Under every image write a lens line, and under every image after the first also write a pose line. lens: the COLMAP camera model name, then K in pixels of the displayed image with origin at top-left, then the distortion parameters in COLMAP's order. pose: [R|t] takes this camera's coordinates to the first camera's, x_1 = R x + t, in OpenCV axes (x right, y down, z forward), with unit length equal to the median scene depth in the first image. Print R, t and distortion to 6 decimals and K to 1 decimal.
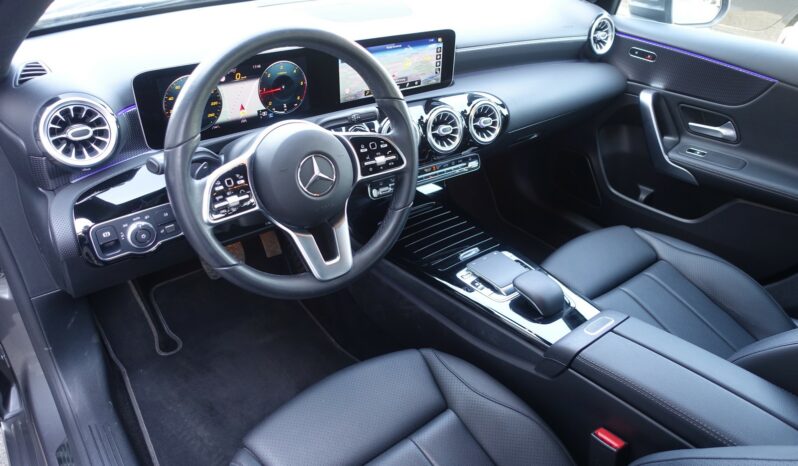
lens RADIAL K [[549.0, 0, 403.7], [0, 549.0, 213.7], [0, 0, 1]] dist [-0.007804, -0.000353]
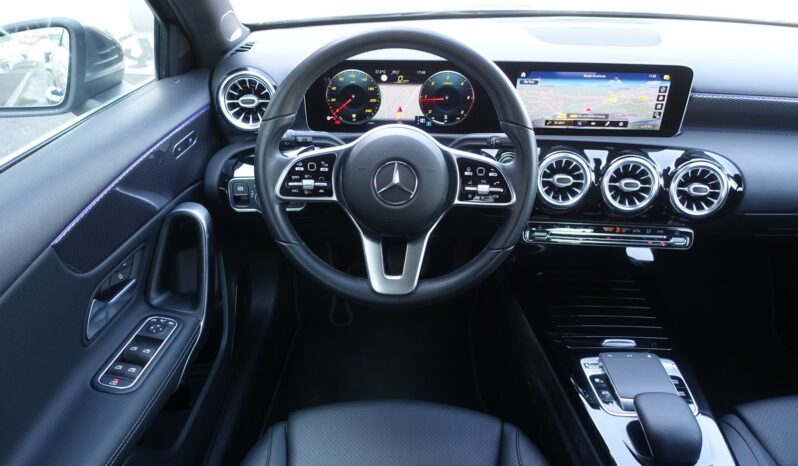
lens RADIAL K [[549.0, 0, 412.0], [0, 549.0, 224.8], [0, 0, 1]] dist [-0.007804, -0.000353]
pose [[0.776076, 0.277220, -0.566441, 0.356749], [-0.302996, 0.951647, 0.050609, -0.048792], [0.553081, 0.132352, 0.822547, 0.203273]]
